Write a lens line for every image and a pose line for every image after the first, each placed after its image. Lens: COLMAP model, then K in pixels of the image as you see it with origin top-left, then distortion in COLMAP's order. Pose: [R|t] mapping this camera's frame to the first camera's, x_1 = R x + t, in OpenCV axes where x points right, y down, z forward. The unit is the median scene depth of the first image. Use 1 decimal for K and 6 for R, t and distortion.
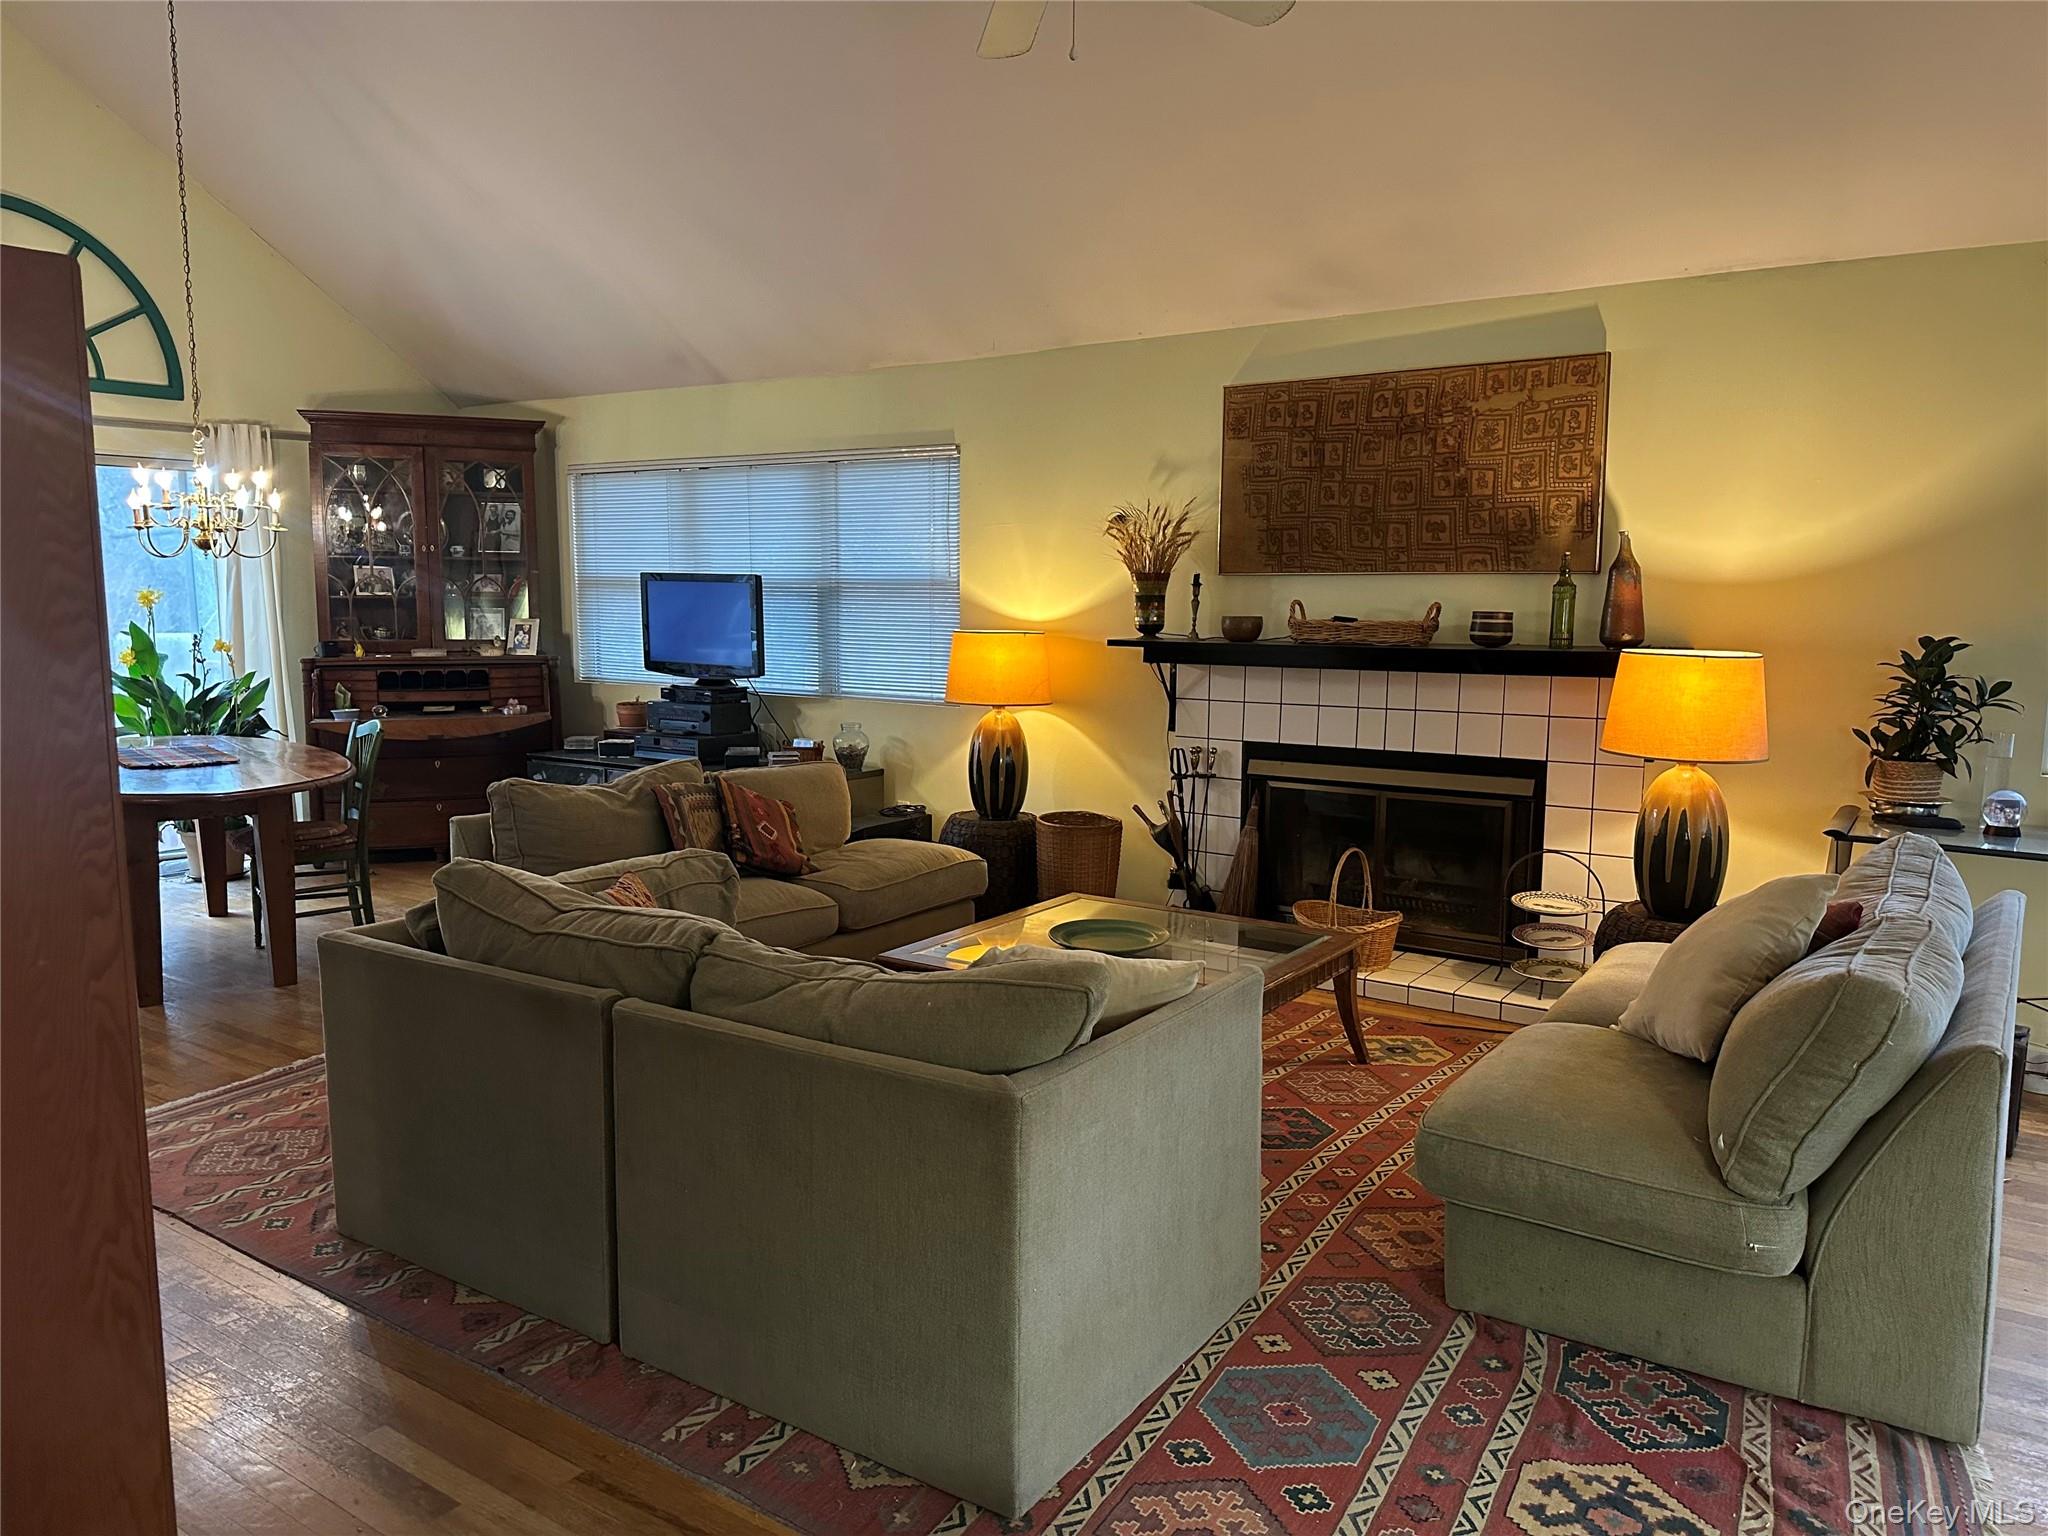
lens RADIAL K [[1452.1, 0, 1041.9], [0, 1452.1, 786.3], [0, 0, 1]] dist [0.070174, -0.096743]
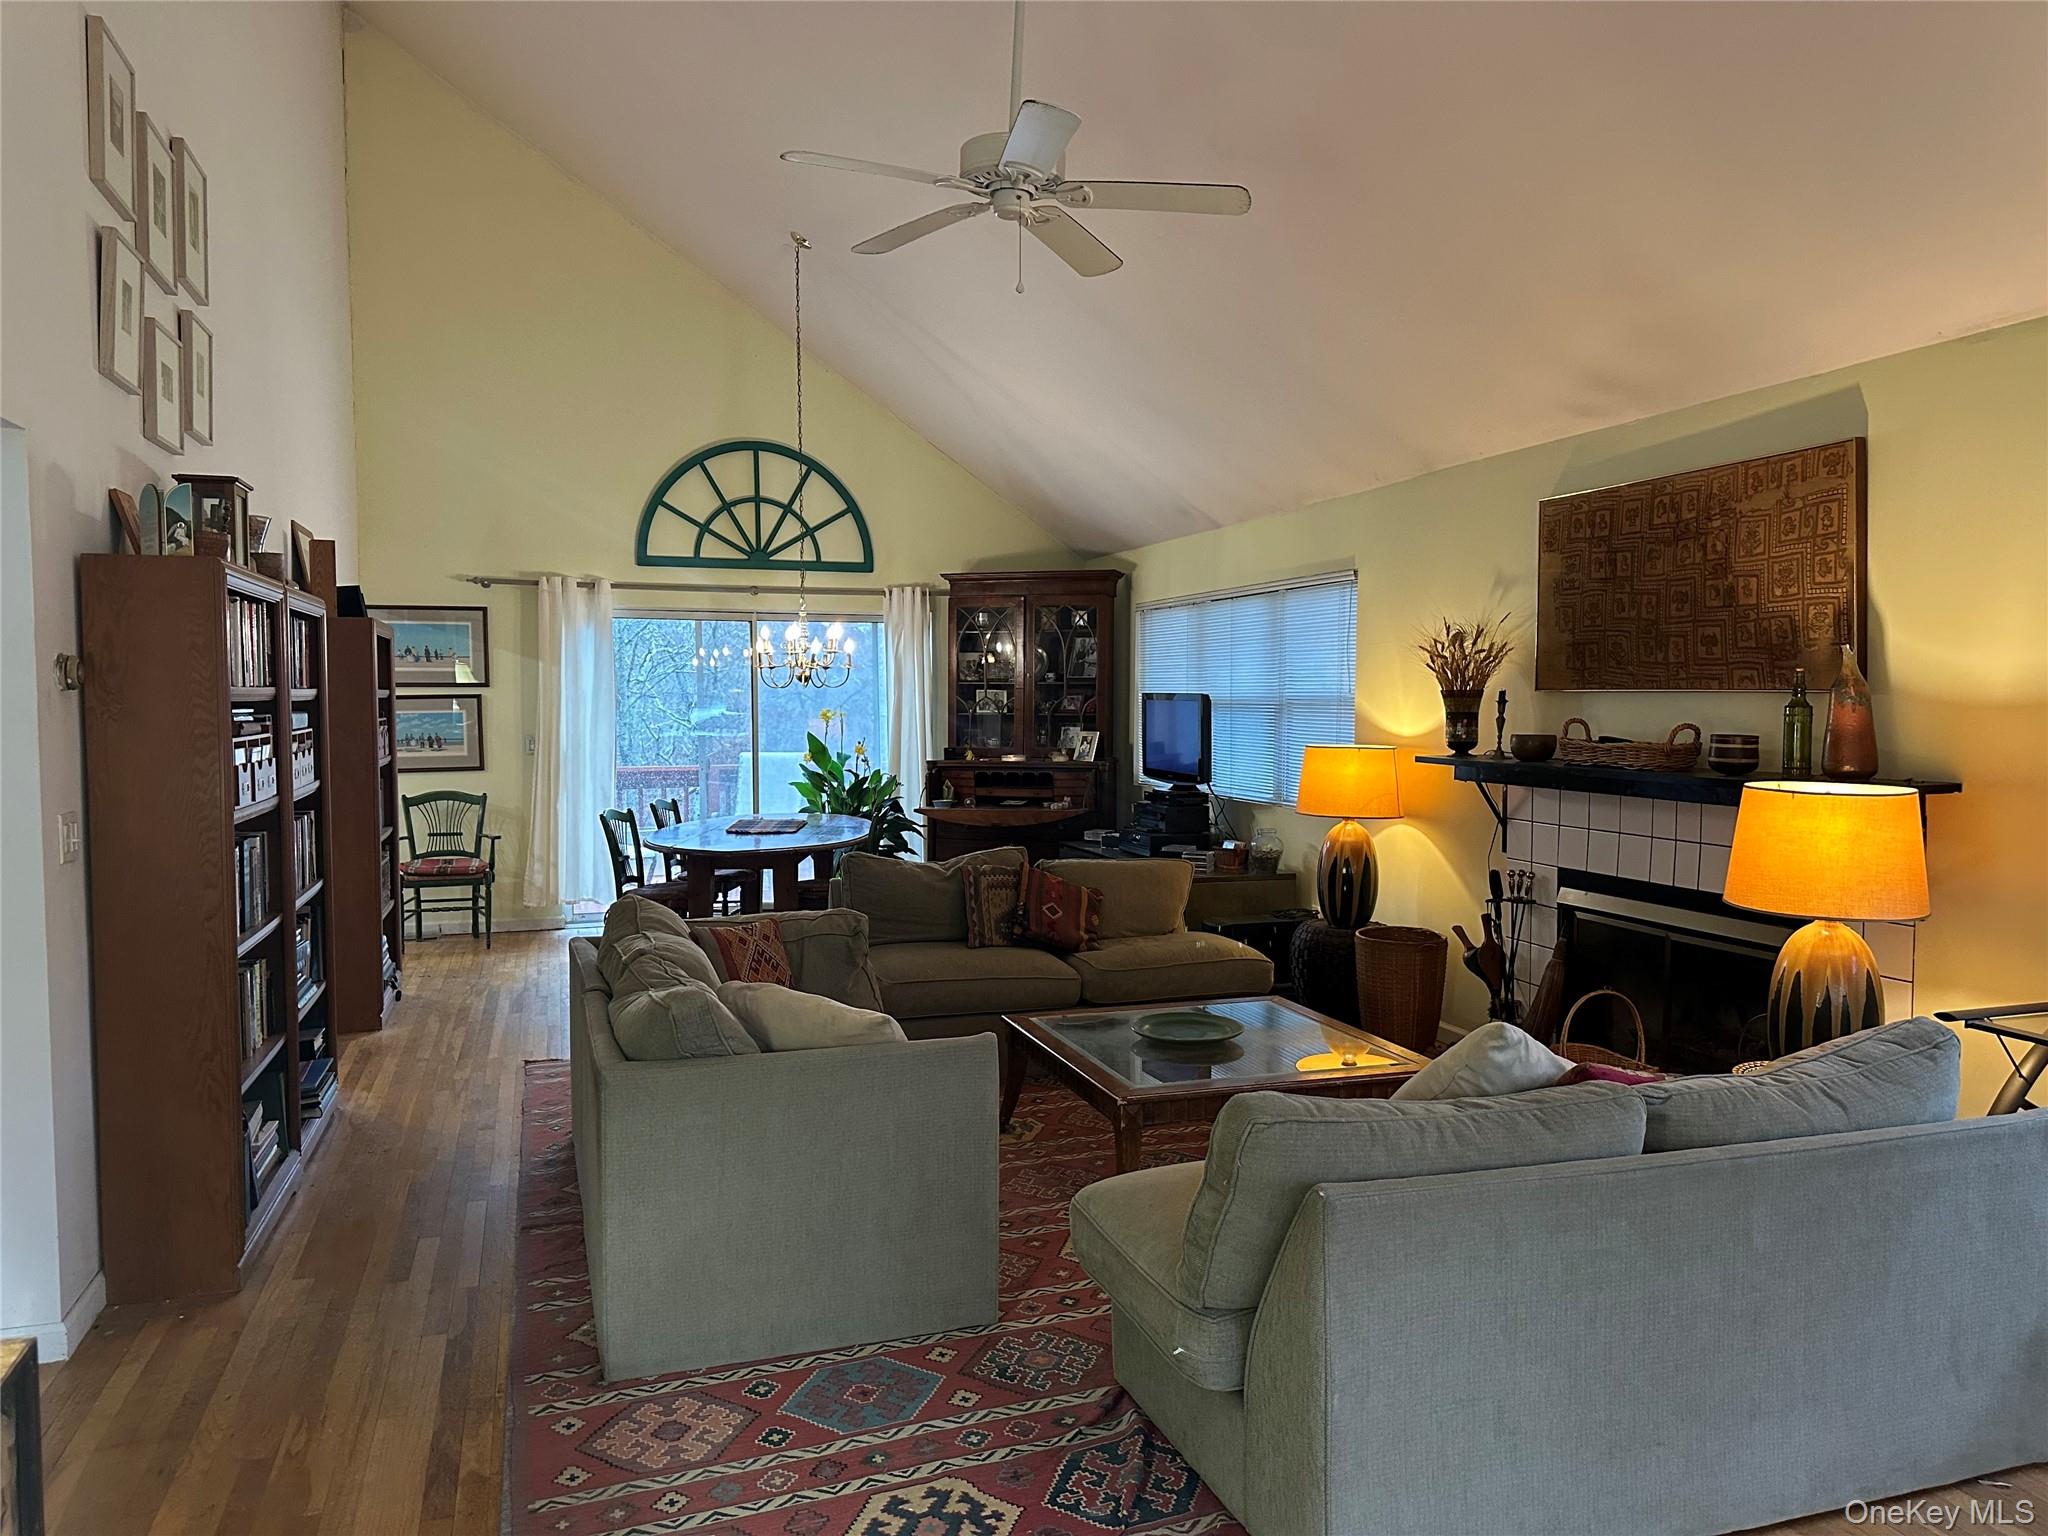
lens RADIAL K [[1452.1, 0, 1019.1], [0, 1452.1, 769.4], [0, 0, 1]] dist [0.070174, -0.096743]
pose [[0.789648, 0.024549, -0.613069, 0.436151], [-0.076567, 0.995331, -0.058764, -0.011019], [0.608764, 0.093343, 0.787841, 0.031818]]
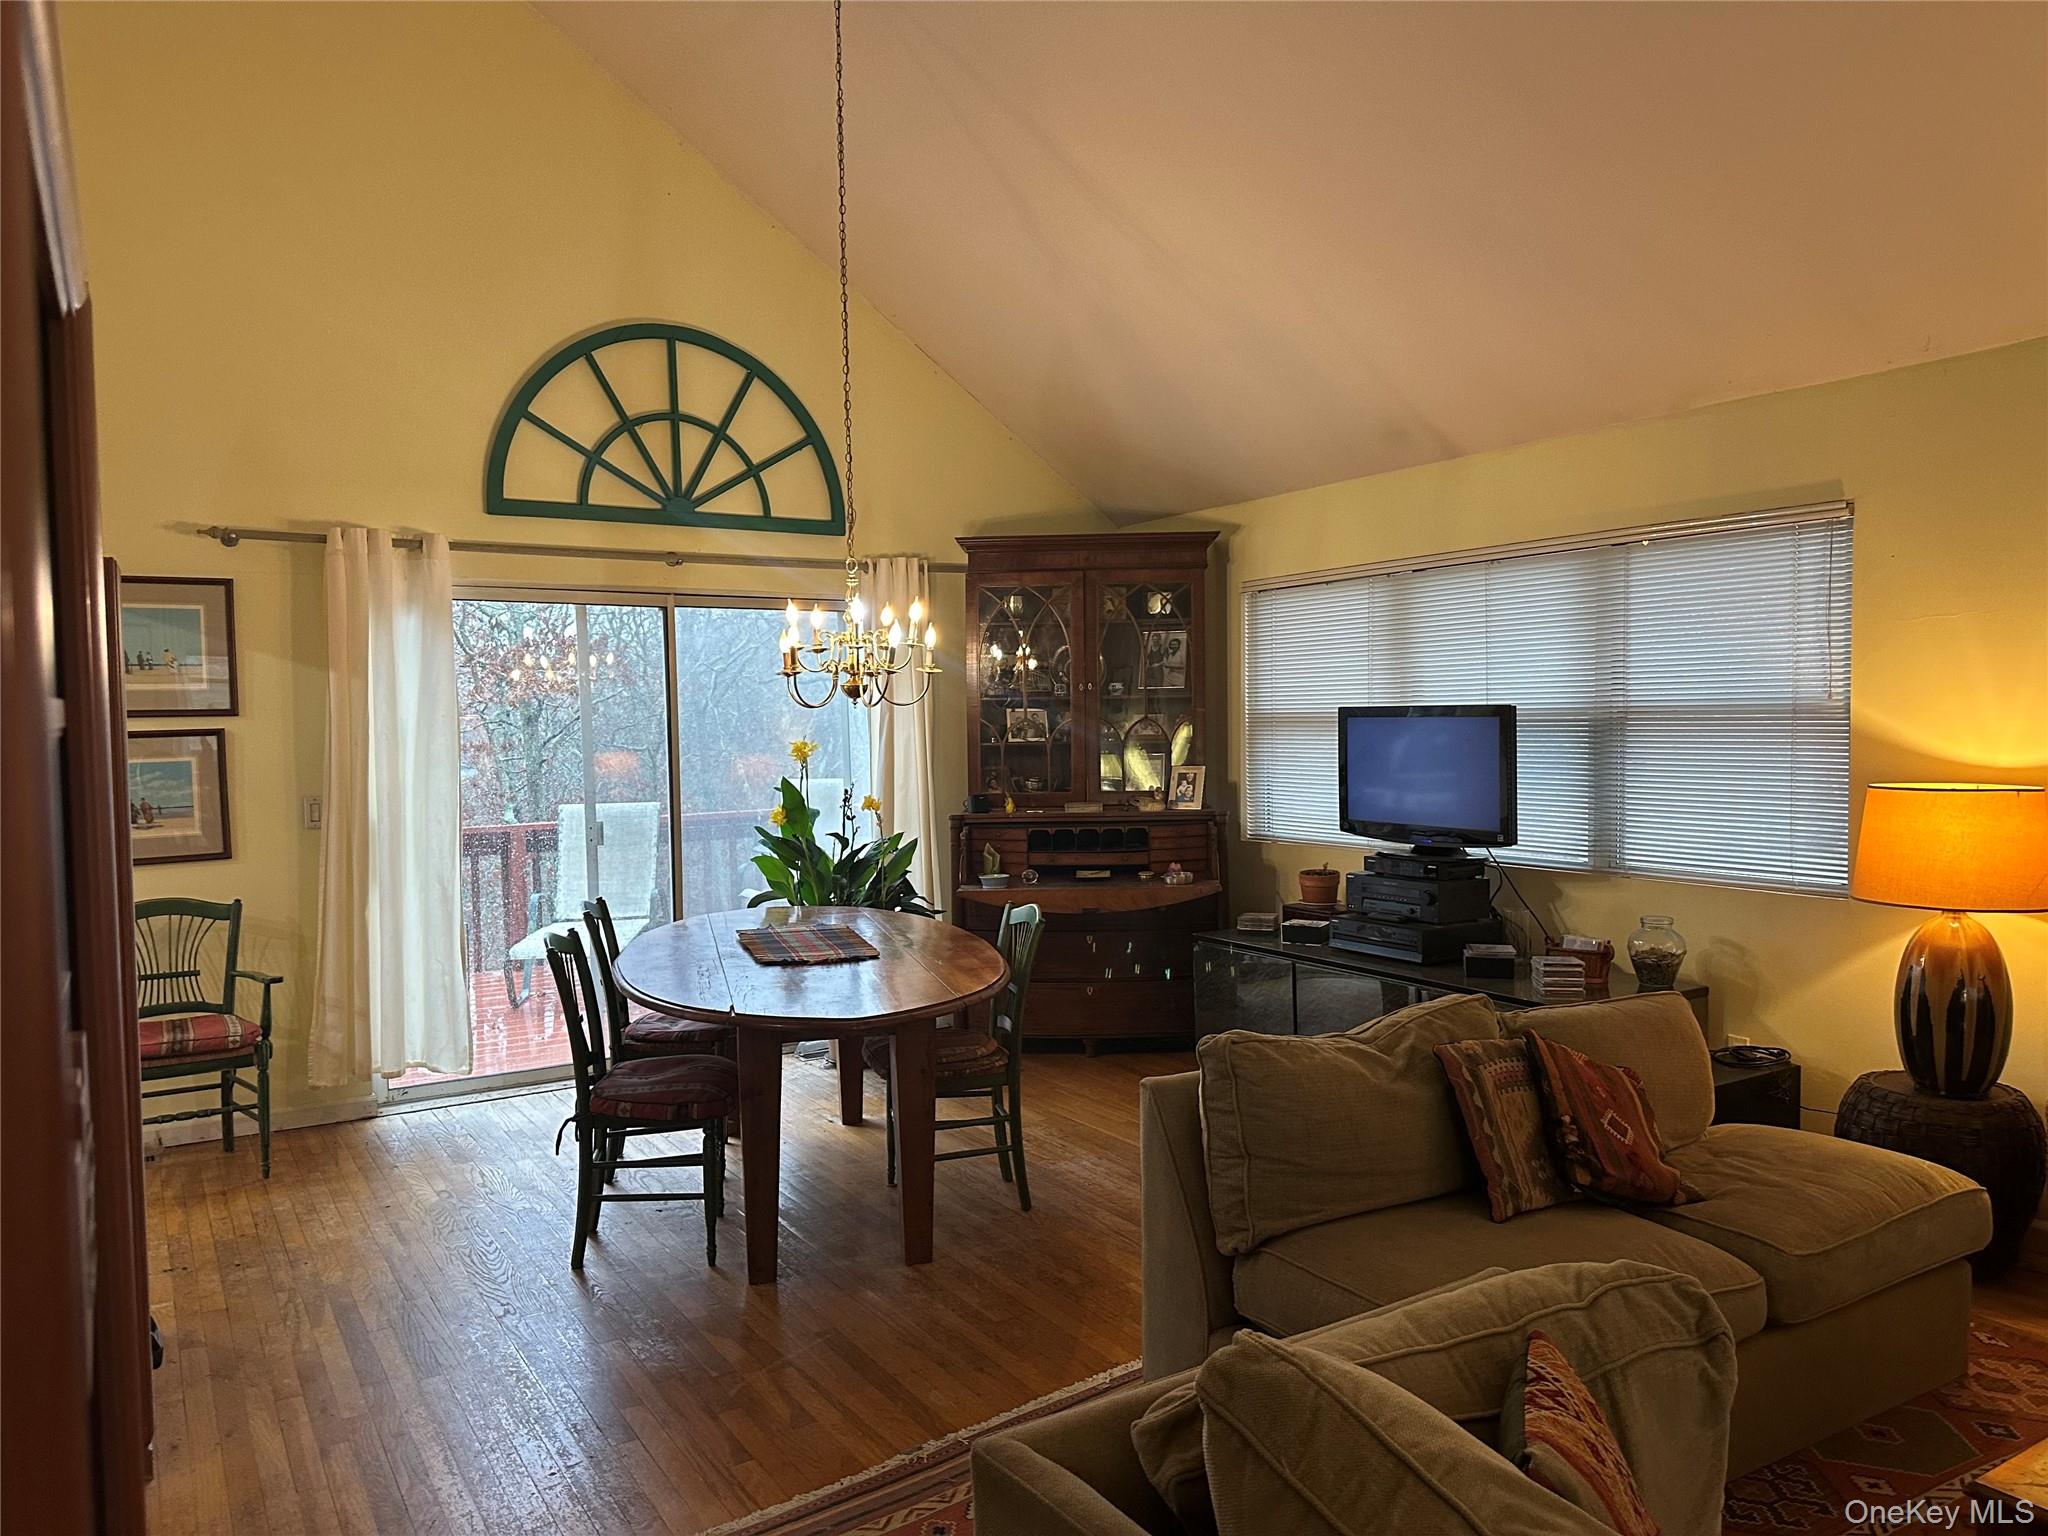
lens RADIAL K [[1452.1, 0, 999.4], [0, 1452.1, 778.2], [0, 0, 1]] dist [0.070174, -0.096743]
pose [[0.909859, -0.004375, -0.414894, -0.142835], [-0.032356, 0.996151, -0.081461, -0.048116], [0.413654, 0.087543, 0.906216, 0.273285]]
